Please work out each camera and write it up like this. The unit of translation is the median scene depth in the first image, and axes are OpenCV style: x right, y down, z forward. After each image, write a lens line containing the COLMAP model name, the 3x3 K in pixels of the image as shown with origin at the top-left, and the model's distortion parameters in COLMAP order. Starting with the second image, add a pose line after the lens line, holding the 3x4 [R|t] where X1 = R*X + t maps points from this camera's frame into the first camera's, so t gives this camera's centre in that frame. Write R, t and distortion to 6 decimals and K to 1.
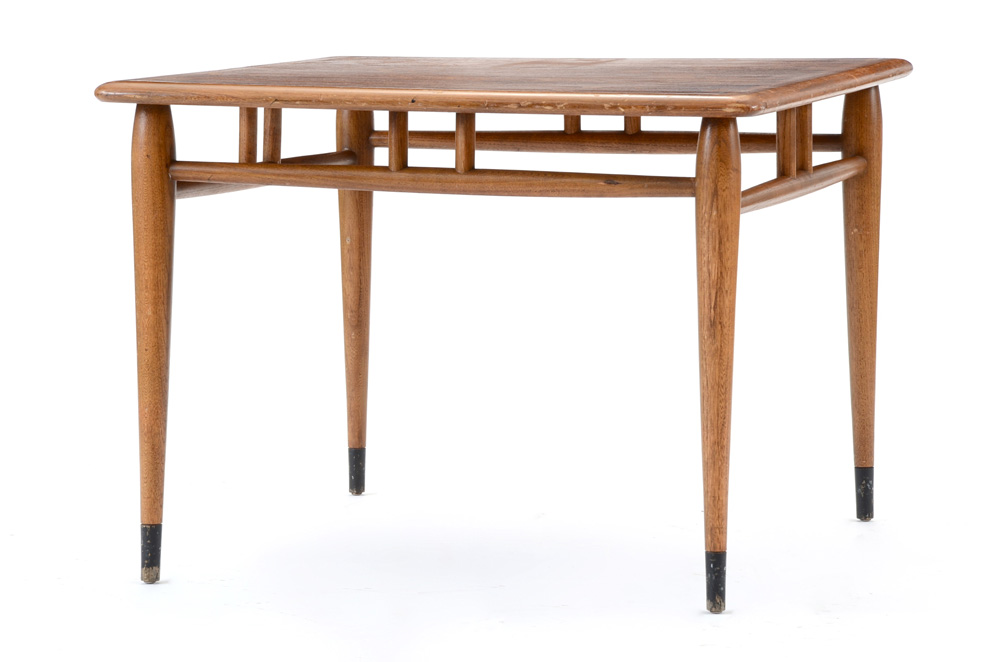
lens RADIAL K [[3728.1, 0, 501.4], [0, 3728.1, 353.1], [0, 0, 1]] dist [1.235917, 0.000000]
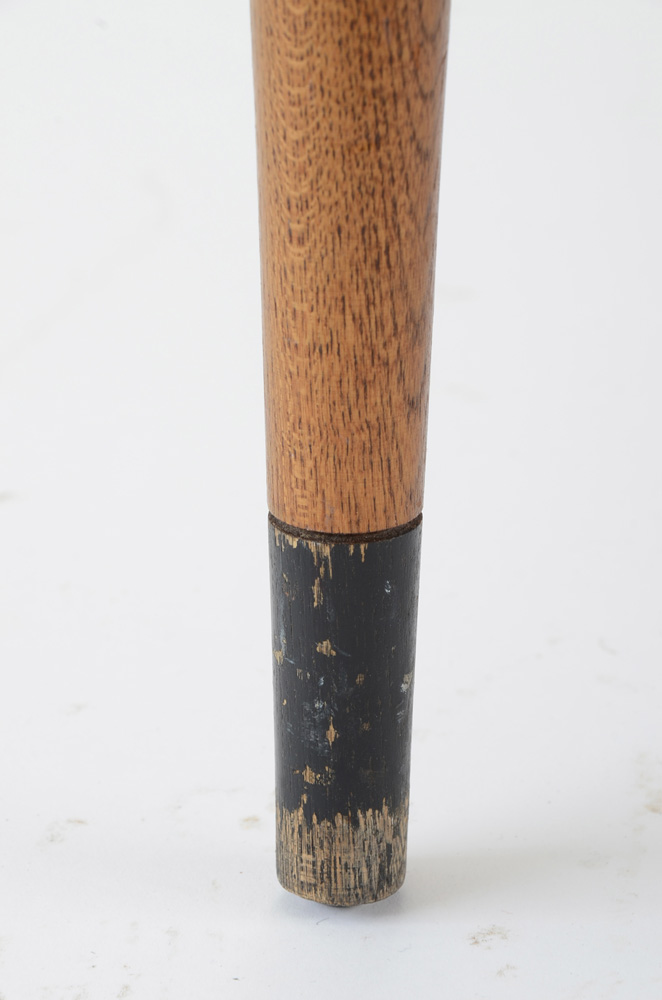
lens RADIAL K [[3728.1, 0, 330.0], [0, 3728.1, 500.7], [0, 0, 1]] dist [1.235917, 0.000000]
pose [[0.991980, 0.037242, -0.120786, -0.077436], [-0.004043, 0.964467, 0.264173, 0.008245], [0.126332, -0.261566, 0.956882, 0.877844]]
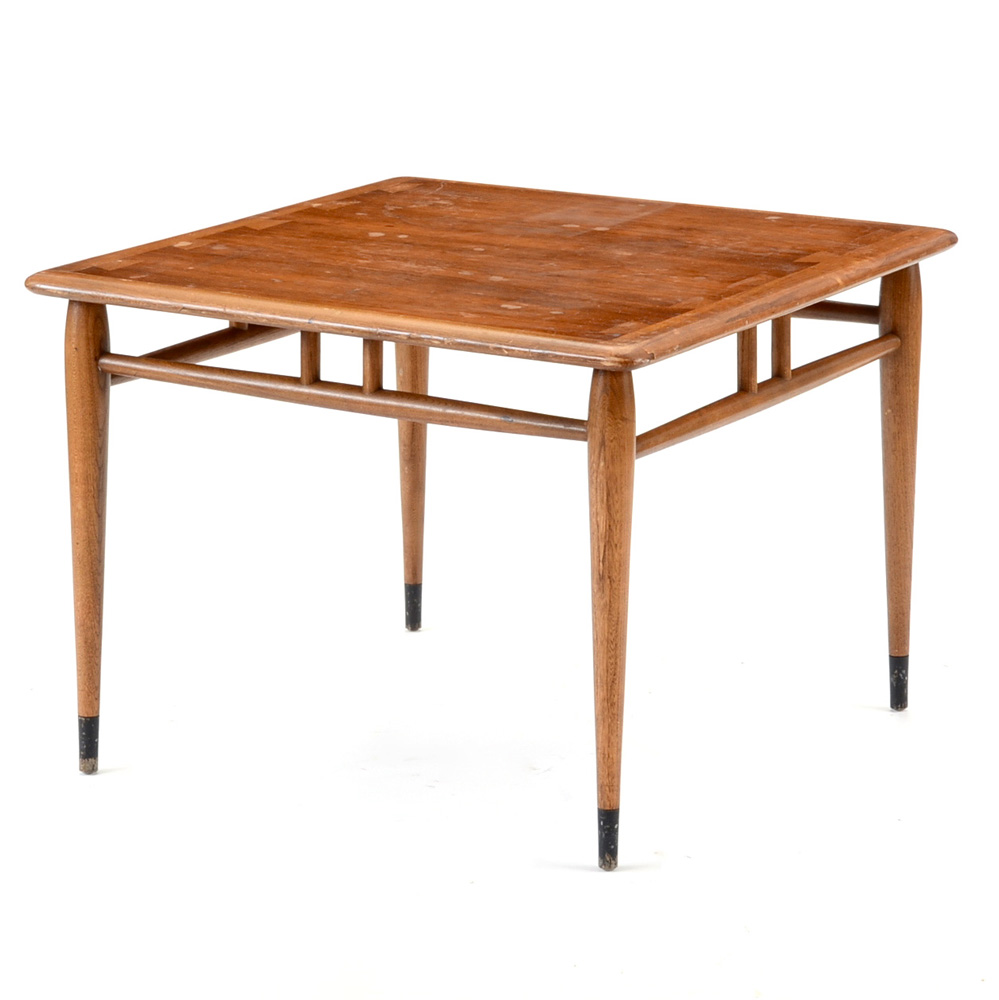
lens RADIAL K [[3870.2, 0, 563.1], [0, 3870.2, 531.5], [0, 0, 1]] dist [0.407091, 0.000000]
pose [[0.976483, 0.056888, -0.207953, 0.238298], [-0.028035, 0.989875, 0.139148, -0.148011], [0.213763, -0.130046, 0.968191, 0.052882]]
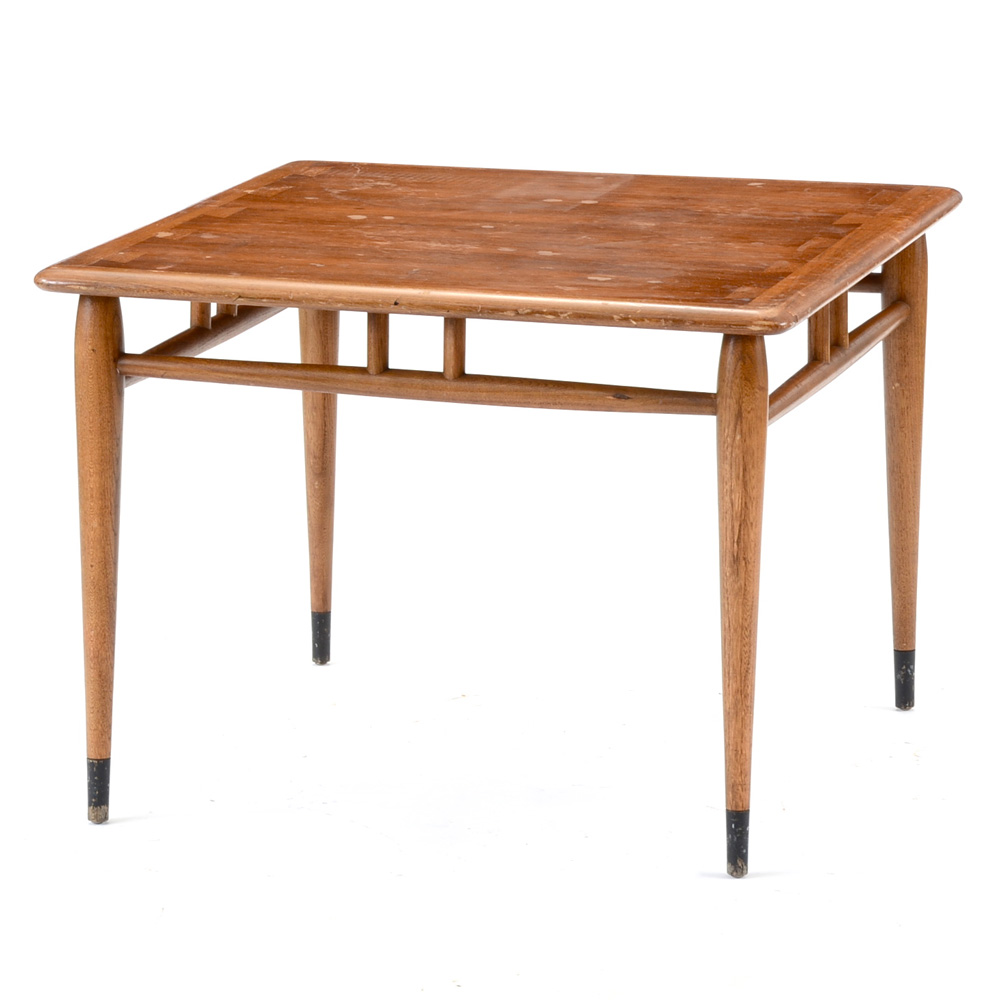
lens RADIAL K [[4808.8, 0, 467.3], [0, 4808.8, 504.4], [0, 0, 1]] dist [0.768998, 0.000000]
pose [[0.999984, -0.001046, 0.005520, -0.012611], [0.000483, 0.994886, 0.101008, -0.129822], [-0.005598, -0.101003, 0.994870, -0.124485]]
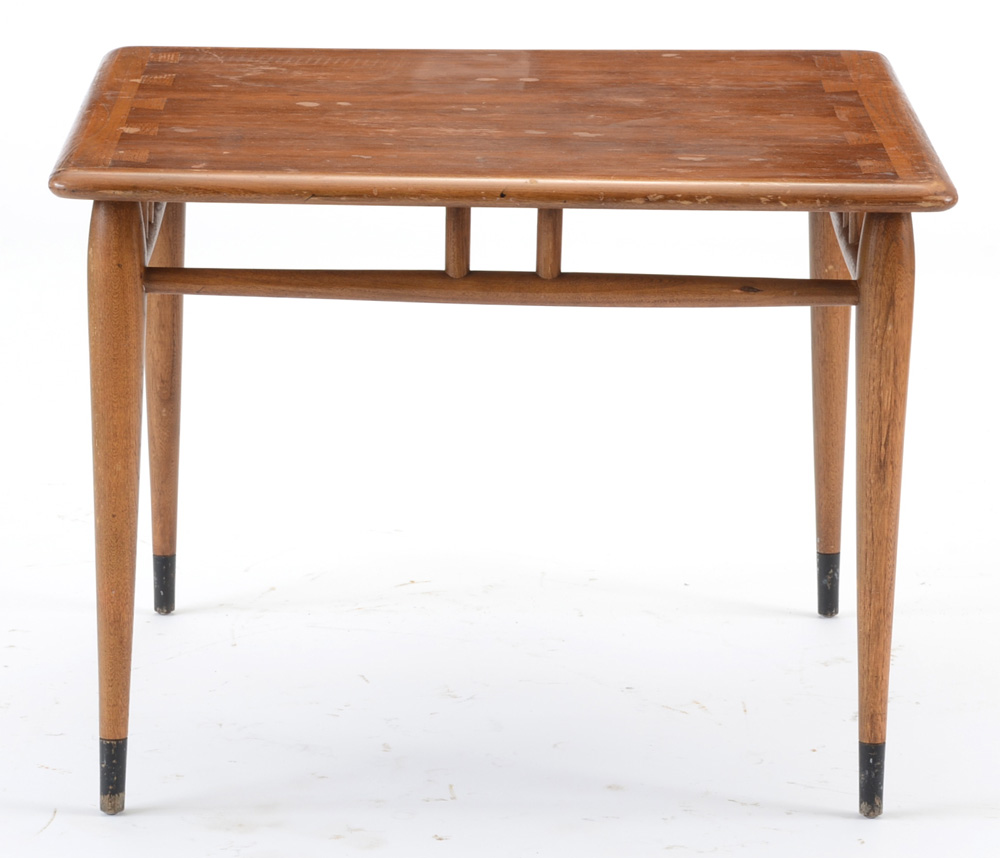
lens RADIAL K [[4486.0, 0, 494.7], [0, 4486.0, 425.7], [0, 0, 1]] dist [1.084717, 0.000000]
pose [[0.946739, -0.056216, 0.317056, -0.310593], [0.022105, 0.993666, 0.110178, -0.117984], [-0.321242, -0.097301, 0.941985, 0.119189]]
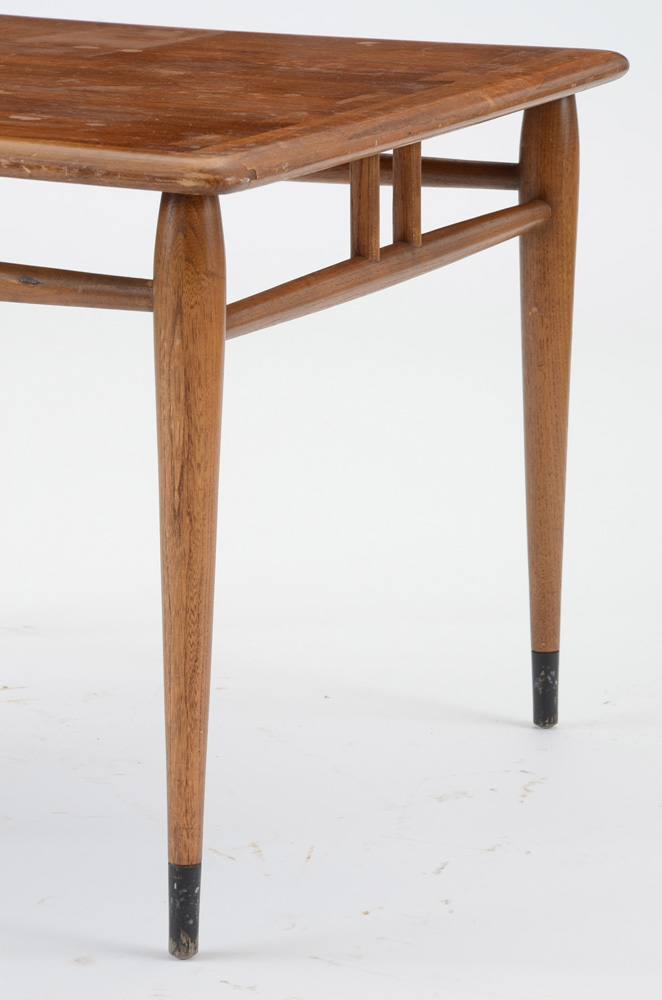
lens RADIAL K [[3728.1, 0, 337.9], [0, 3728.1, 508.8], [0, 0, 1]] dist [1.235917, 0.000000]
pose [[0.994149, 0.036044, -0.101827, 0.141480], [-0.025965, 0.994786, 0.098625, -0.068757], [0.104851, -0.095404, 0.989901, 0.360333]]
